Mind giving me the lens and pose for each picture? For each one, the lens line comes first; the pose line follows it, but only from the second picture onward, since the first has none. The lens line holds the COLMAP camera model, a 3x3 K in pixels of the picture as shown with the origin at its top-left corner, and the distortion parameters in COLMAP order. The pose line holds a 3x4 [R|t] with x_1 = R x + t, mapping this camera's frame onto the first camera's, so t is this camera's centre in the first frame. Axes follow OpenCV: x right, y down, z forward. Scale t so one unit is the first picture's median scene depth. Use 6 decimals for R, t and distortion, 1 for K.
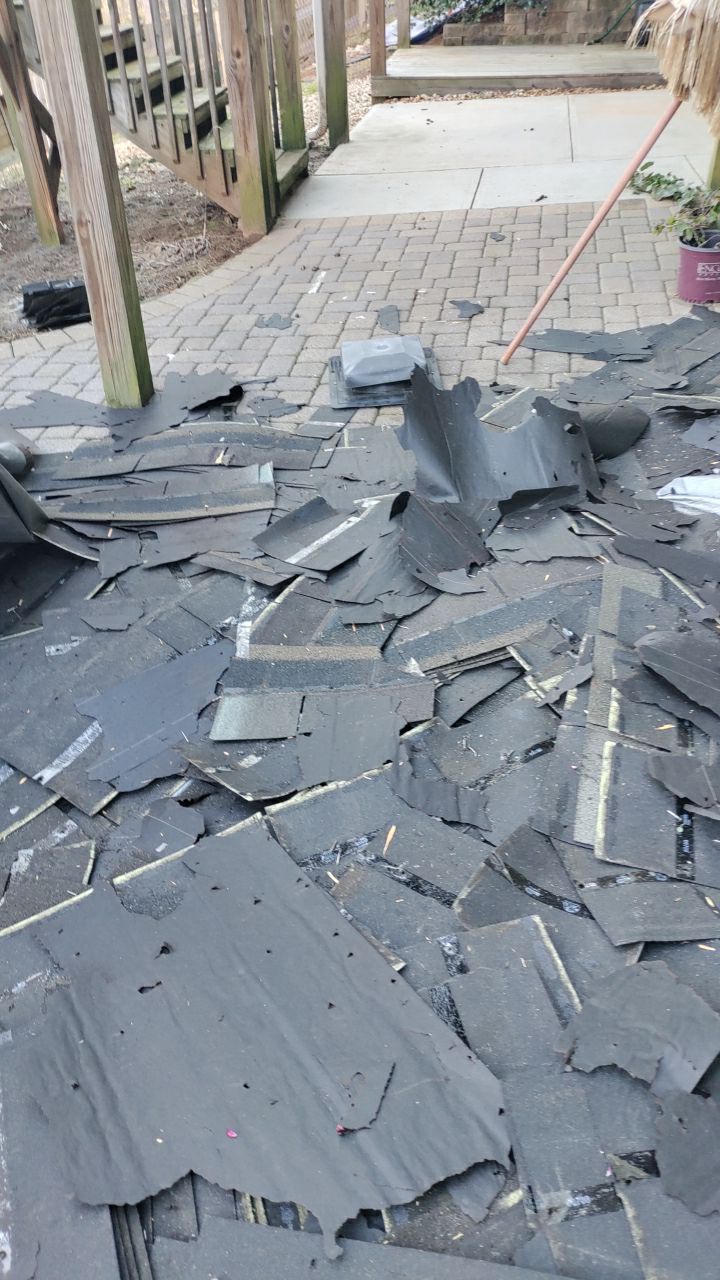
lens RADIAL K [[970.2, 0, 360.0], [0, 970.2, 640.0], [0, 0, 1]] dist [0.114334, -0.133887]
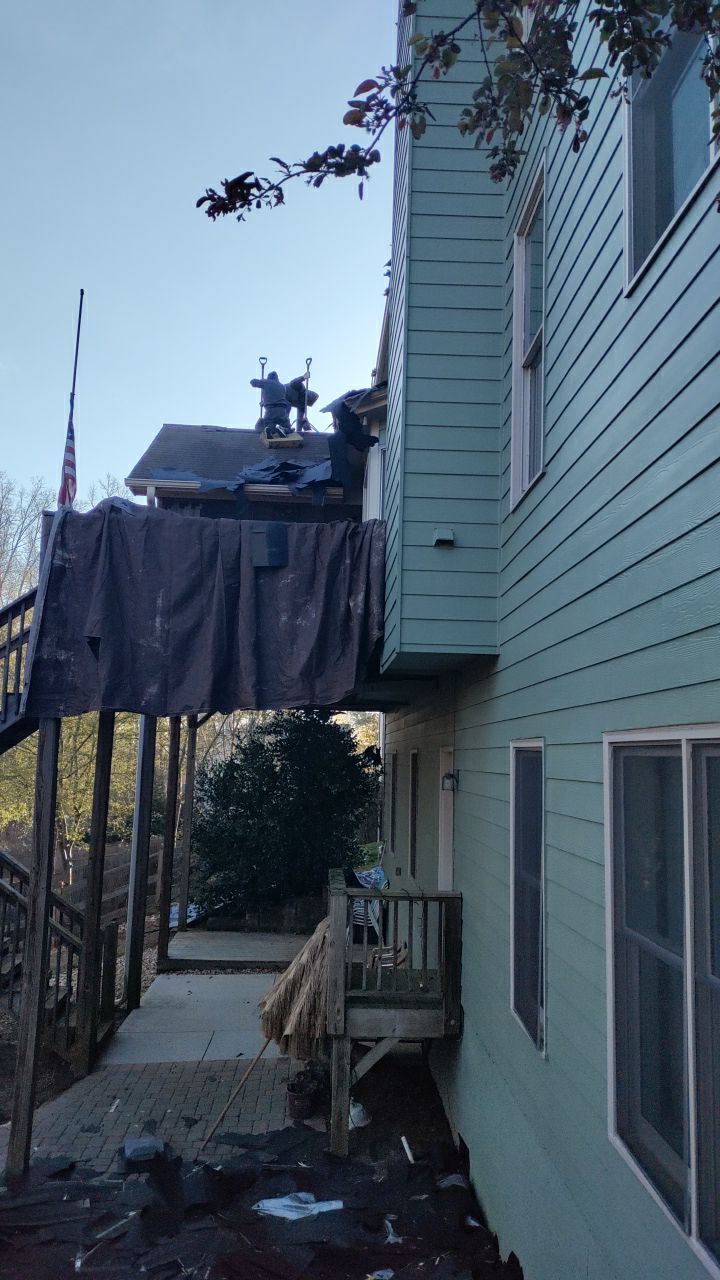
lens RADIAL K [[970.2, 0, 360.0], [0, 970.2, 640.0], [0, 0, 1]] dist [0.114334, -0.133887]
pose [[0.979439, 0.086028, 0.182478, -0.006438], [0.061827, 0.732993, -0.677421, 0.379974], [-0.192032, 0.674775, 0.712603, -1.327455]]
